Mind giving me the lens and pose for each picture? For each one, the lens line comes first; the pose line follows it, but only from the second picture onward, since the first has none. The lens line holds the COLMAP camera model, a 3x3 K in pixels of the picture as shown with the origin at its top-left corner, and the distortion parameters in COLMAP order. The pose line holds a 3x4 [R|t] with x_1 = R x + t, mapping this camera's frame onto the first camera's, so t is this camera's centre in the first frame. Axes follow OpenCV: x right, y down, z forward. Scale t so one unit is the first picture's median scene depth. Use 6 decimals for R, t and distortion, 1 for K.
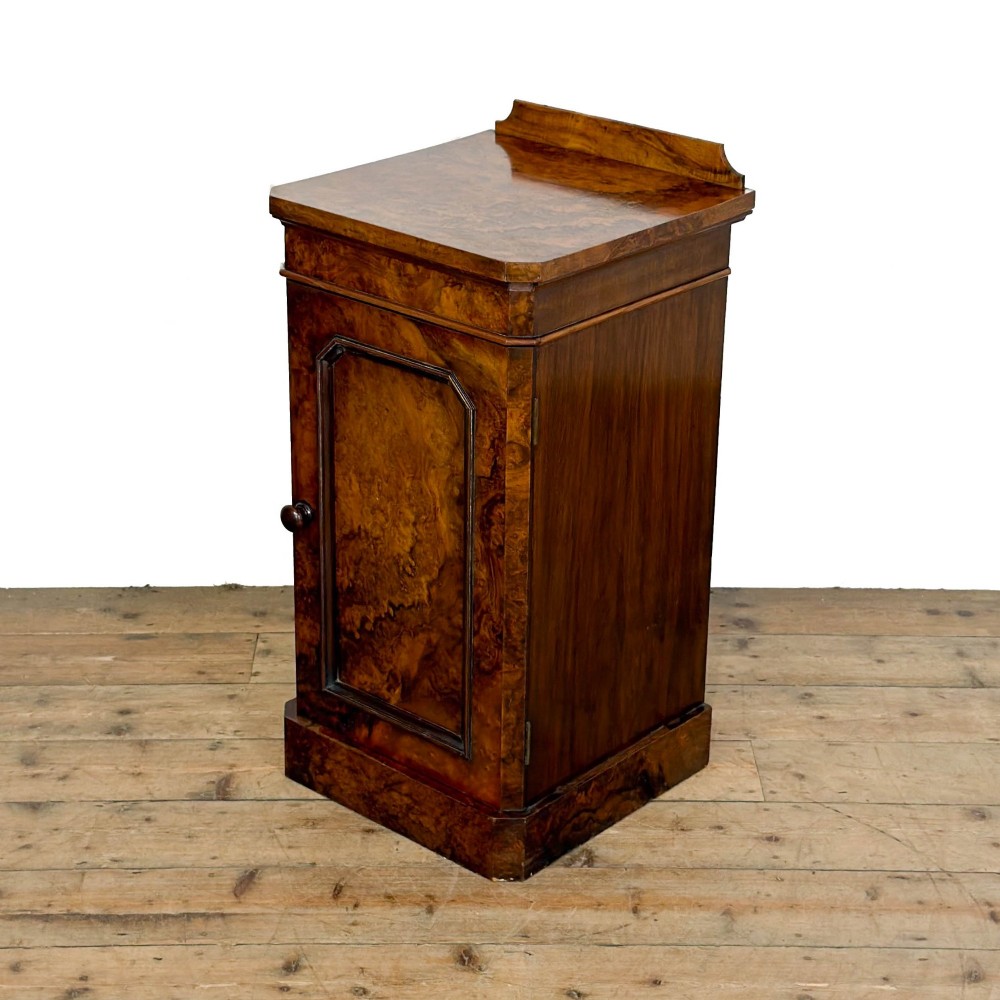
lens RADIAL K [[2175.9, 0, 500.0], [0, 2175.9, 500.0], [0, 0, 1]] dist [0.039616, -0.039718]
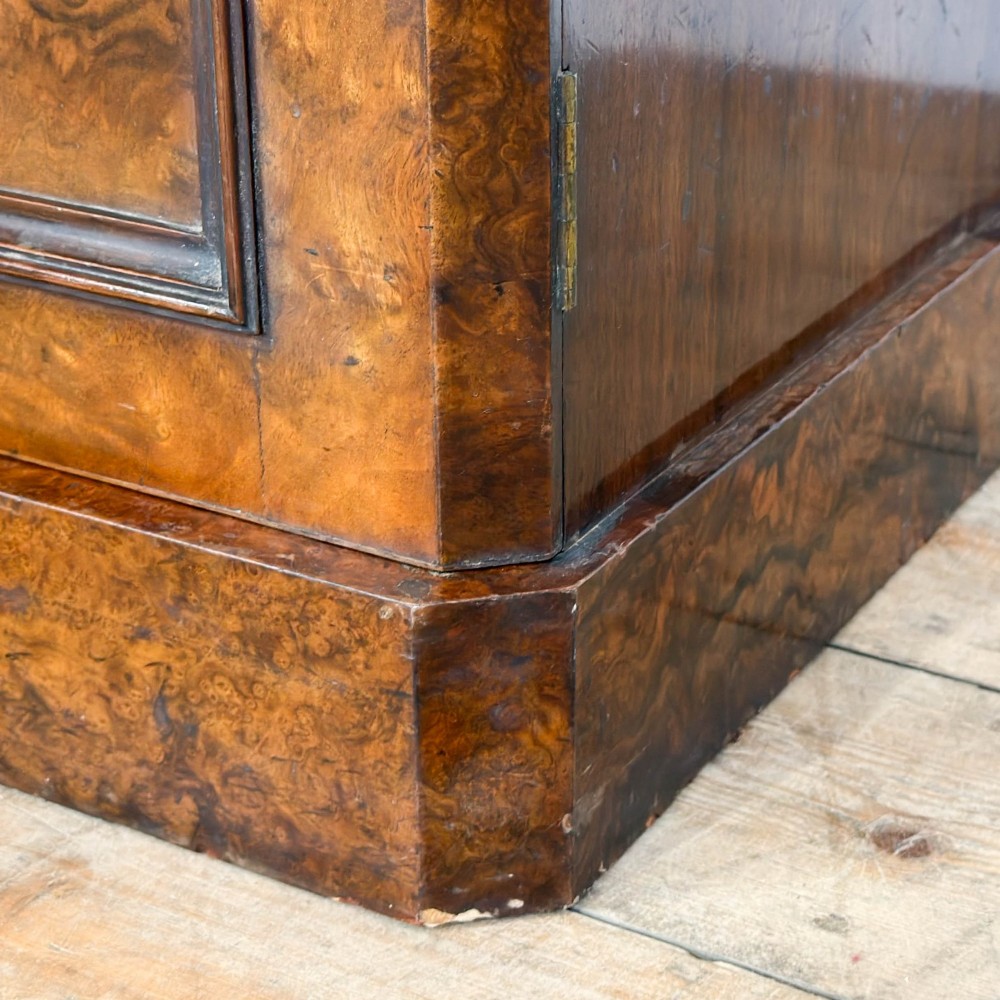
lens RADIAL K [[2572.8, 0, 500.0], [0, 2572.8, 500.0], [0, 0, 1]] dist [0.055482, -0.333116]
pose [[0.980631, -0.098466, 0.169313, -0.033441], [0.094192, 0.995003, 0.033114, 0.128973], [-0.171728, -0.016524, 0.985006, 0.766732]]
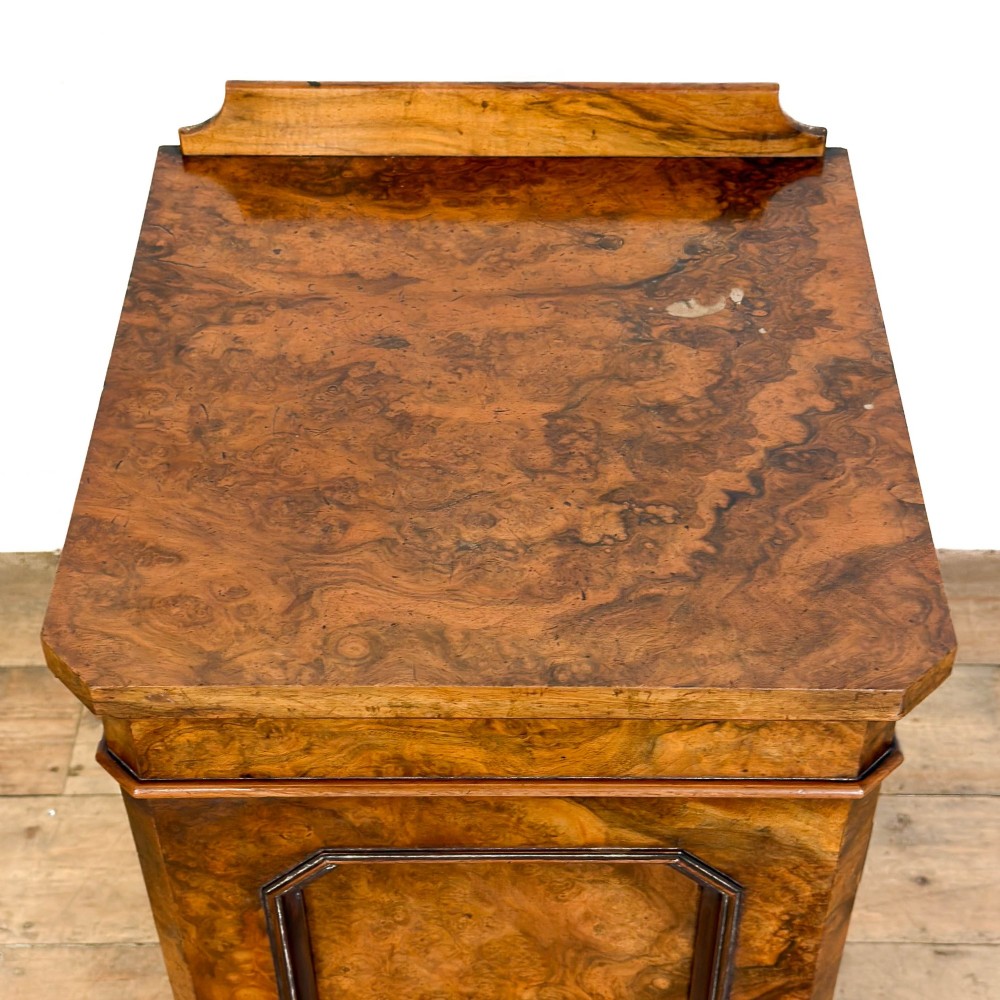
lens RADIAL K [[1802.4, 0, 502.4], [0, 1802.4, 474.4], [0, 0, 1]] dist [0.224763, -0.976609]
pose [[0.756612, -0.472832, 0.451627, -0.173269], [0.276540, 0.857291, 0.434254, -0.283138], [-0.592506, -0.203669, 0.779395, 0.694221]]
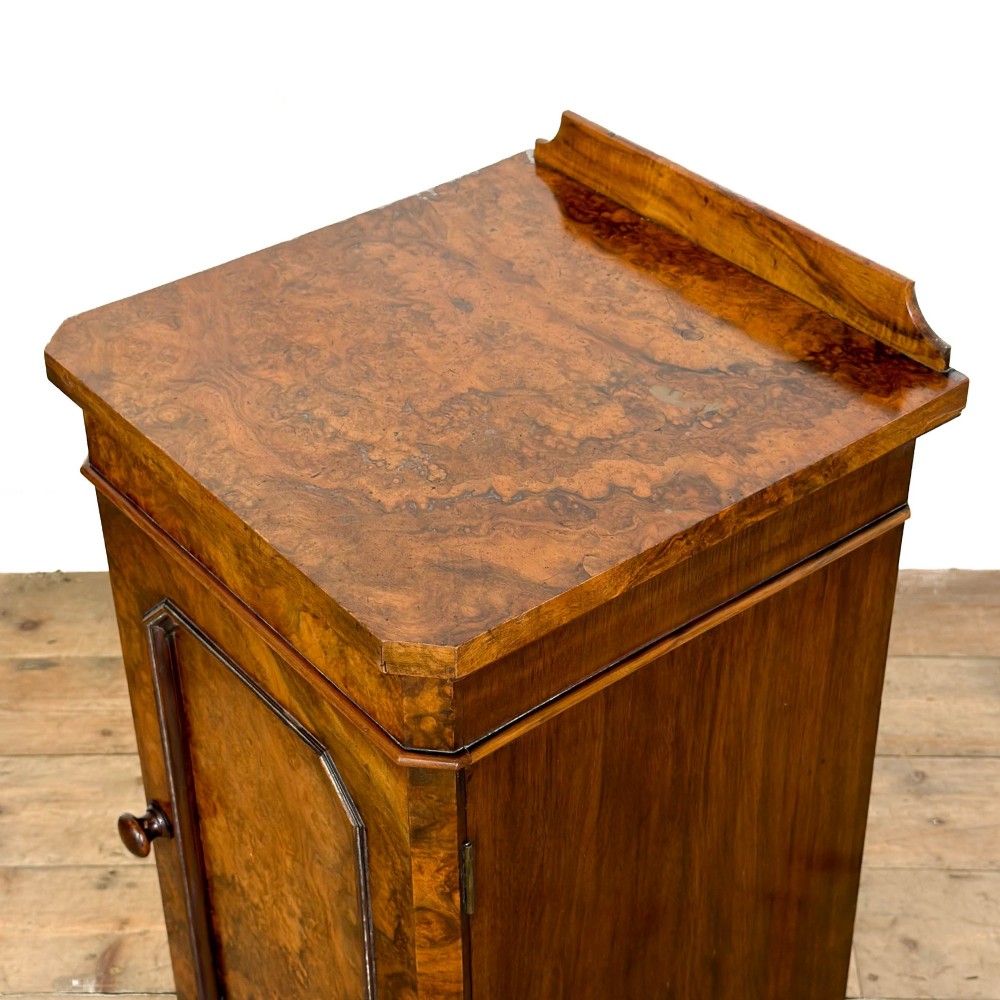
lens RADIAL K [[1872.1, 0, 497.9], [0, 1872.1, 451.0], [0, 0, 1]] dist [0.170068, -0.146627]
pose [[0.983642, 0.076206, -0.163221, 0.081526], [-0.043513, 0.979793, 0.195226, -0.205733], [0.174801, -0.184930, 0.967081, 0.545504]]
